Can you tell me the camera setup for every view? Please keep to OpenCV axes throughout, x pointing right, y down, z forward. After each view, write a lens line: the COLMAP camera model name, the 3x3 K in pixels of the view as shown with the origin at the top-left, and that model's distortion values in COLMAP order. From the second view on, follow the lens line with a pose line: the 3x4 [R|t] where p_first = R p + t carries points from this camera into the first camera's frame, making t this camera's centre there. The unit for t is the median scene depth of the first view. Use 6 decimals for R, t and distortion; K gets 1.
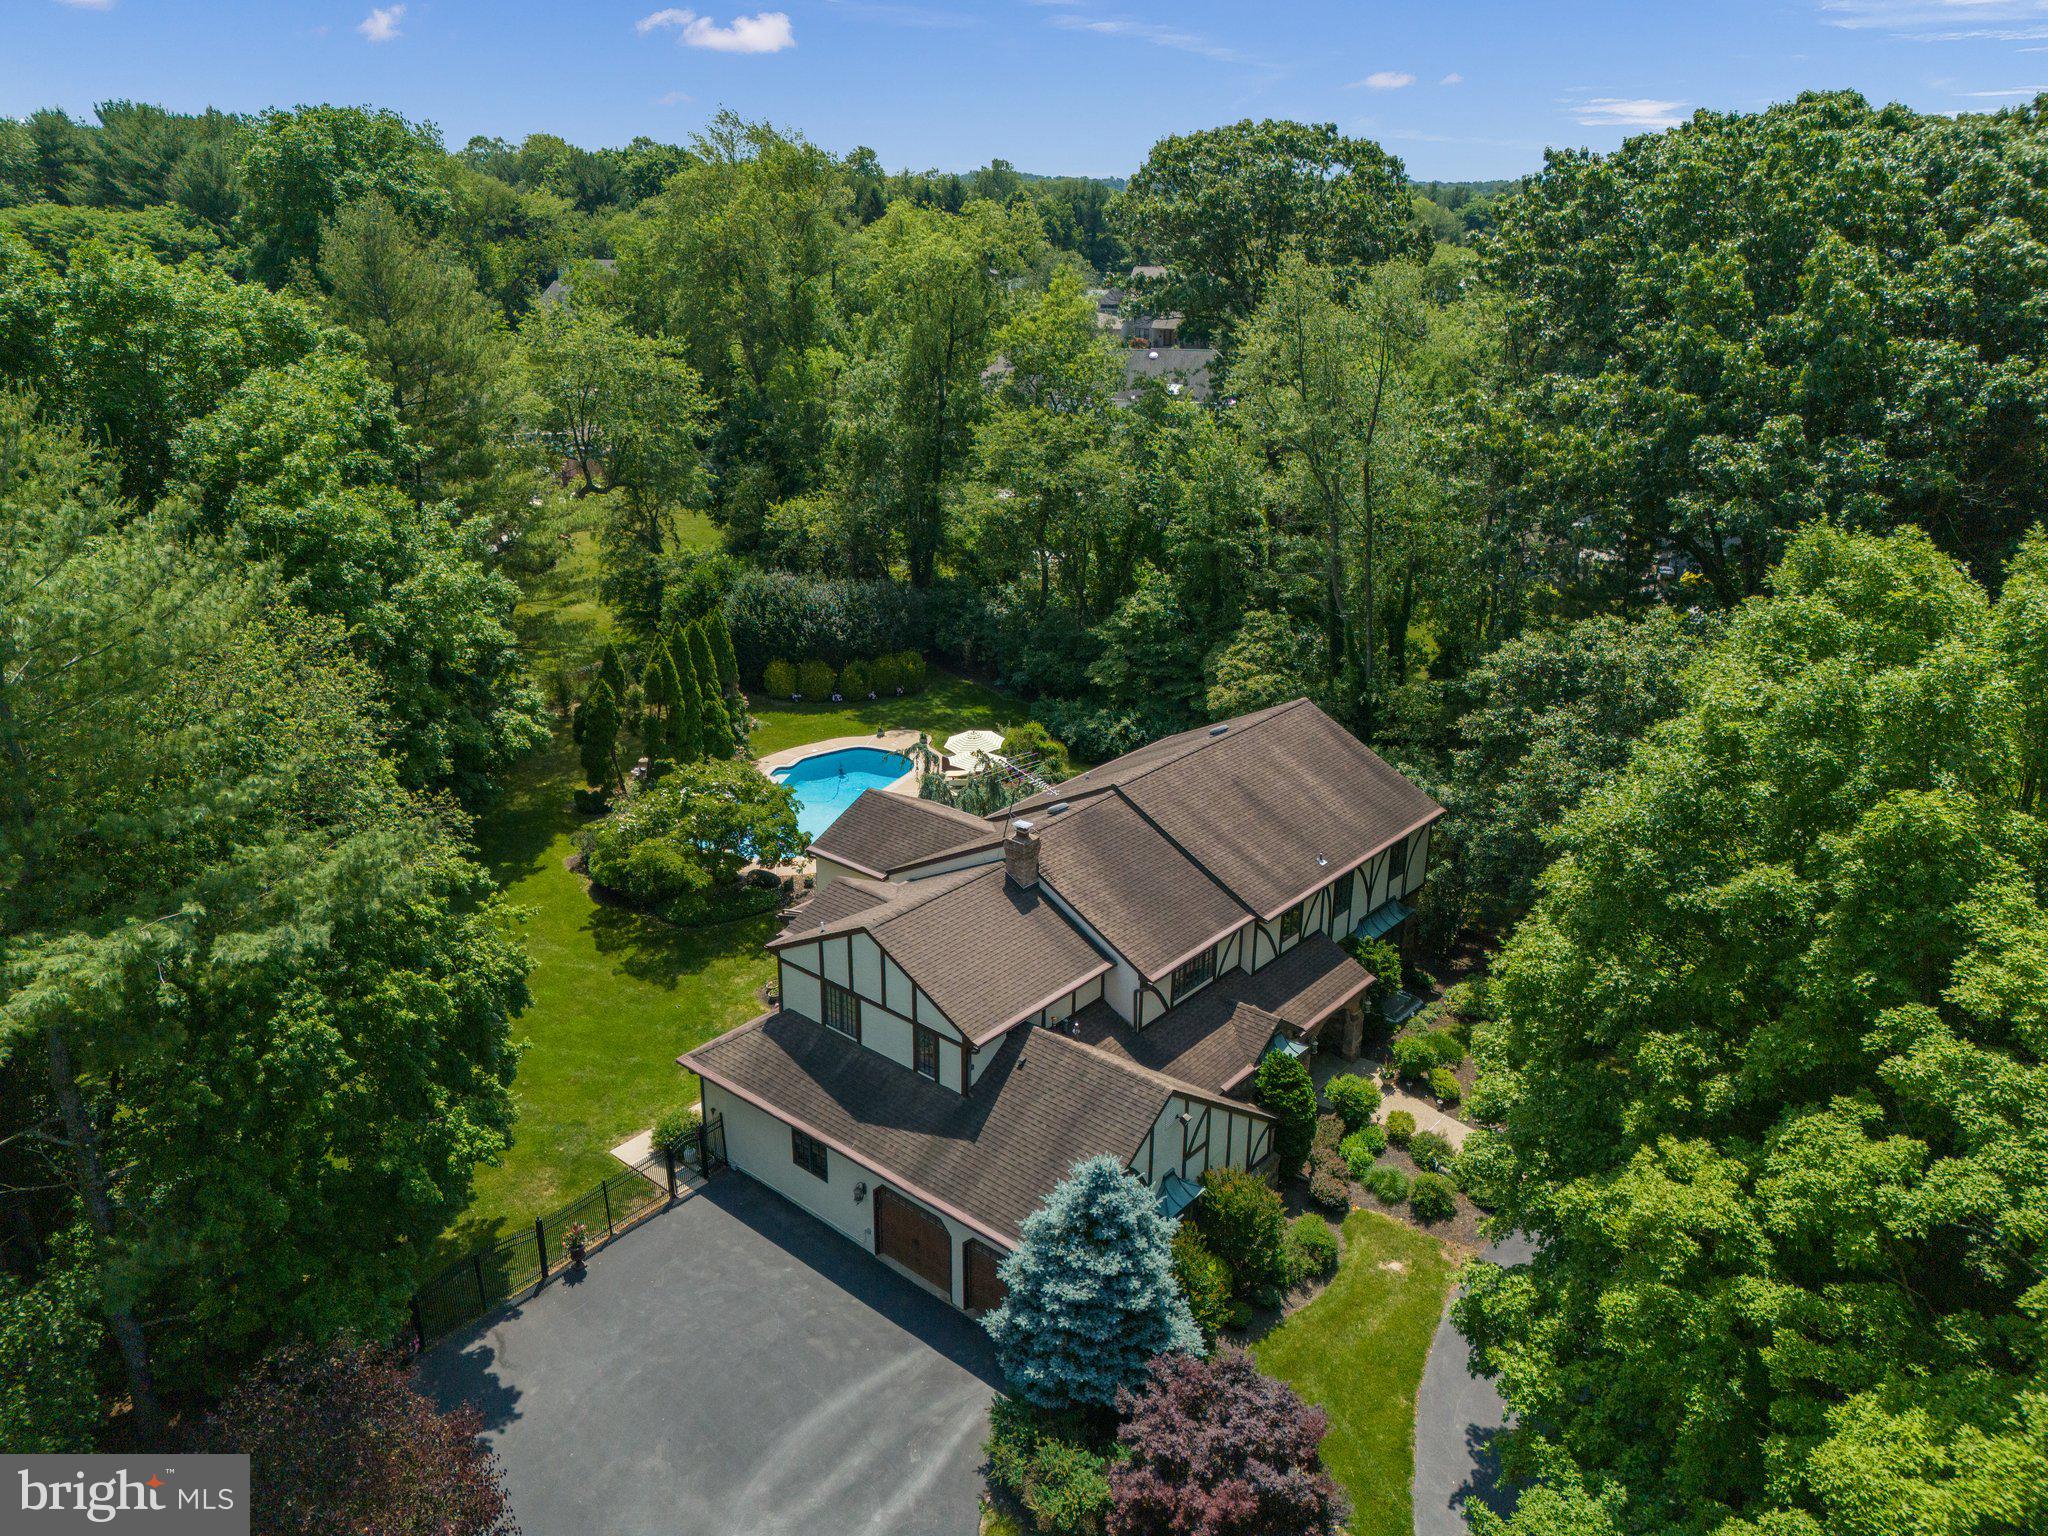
lens RADIAL K [[1512.3, 0, 1026.3], [0, 1512.3, 759.3], [0, 0, 1]] dist [0.071972, -0.056207]
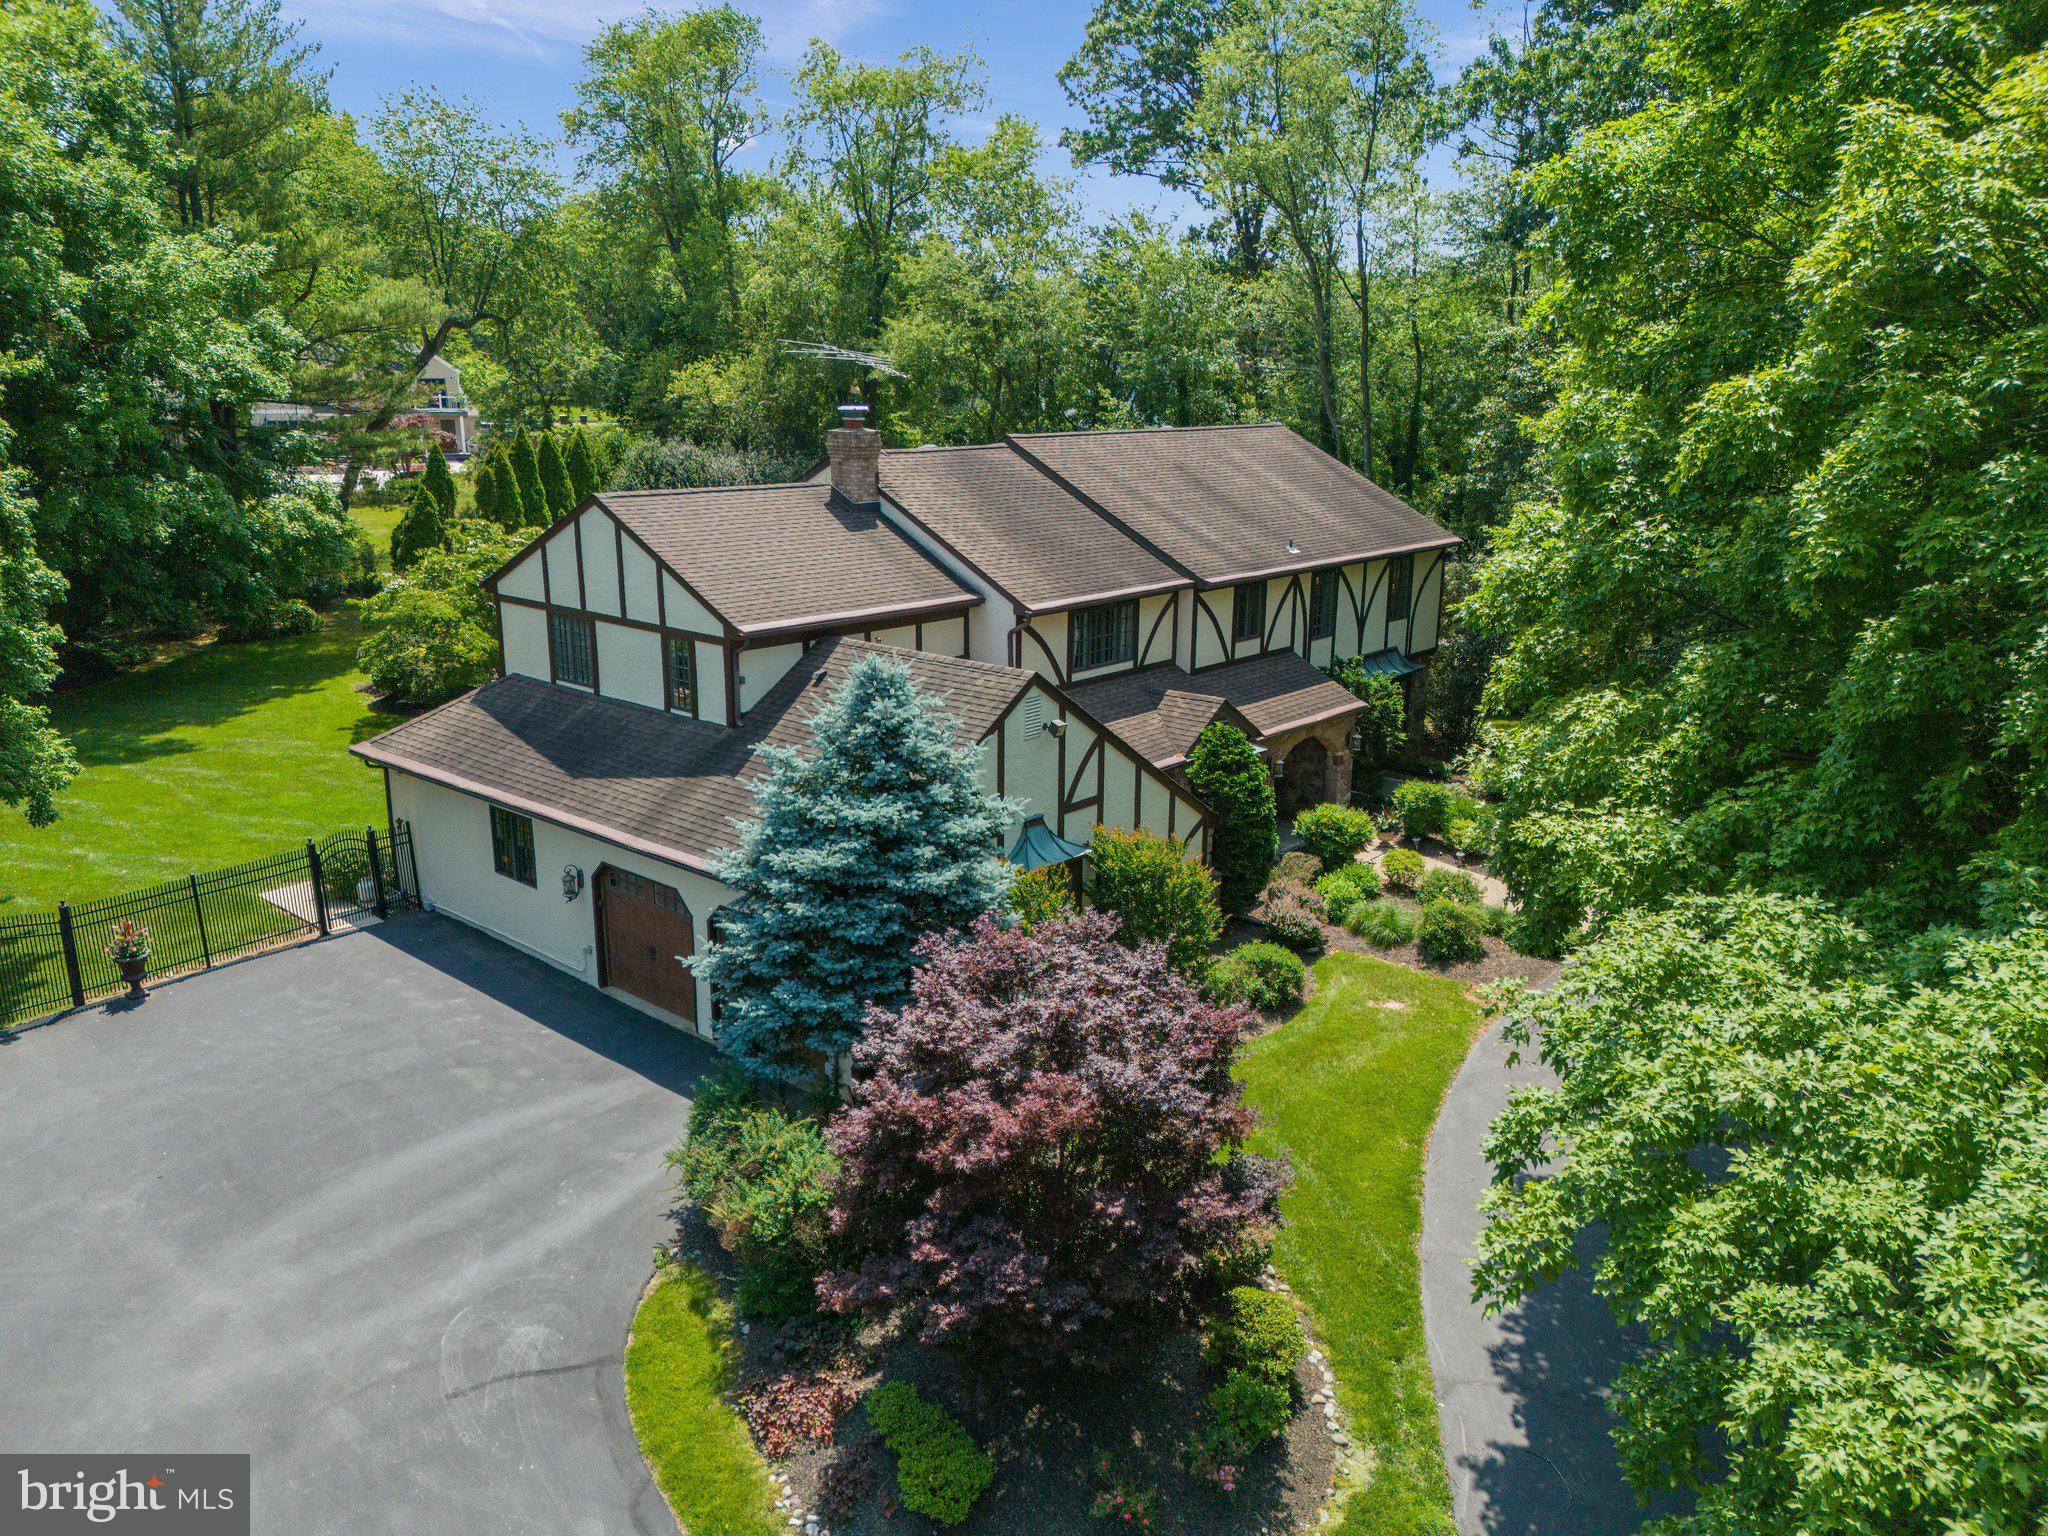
lens RADIAL K [[1512.3, 0, 1016.9], [0, 1512.3, 776.1], [0, 0, 1]] dist [0.071972, -0.056207]
pose [[0.999846, 0.005812, -0.016553, 0.091083], [-0.007284, 0.995890, -0.090279, 0.292143], [0.015960, 0.090386, 0.995779, 0.342336]]
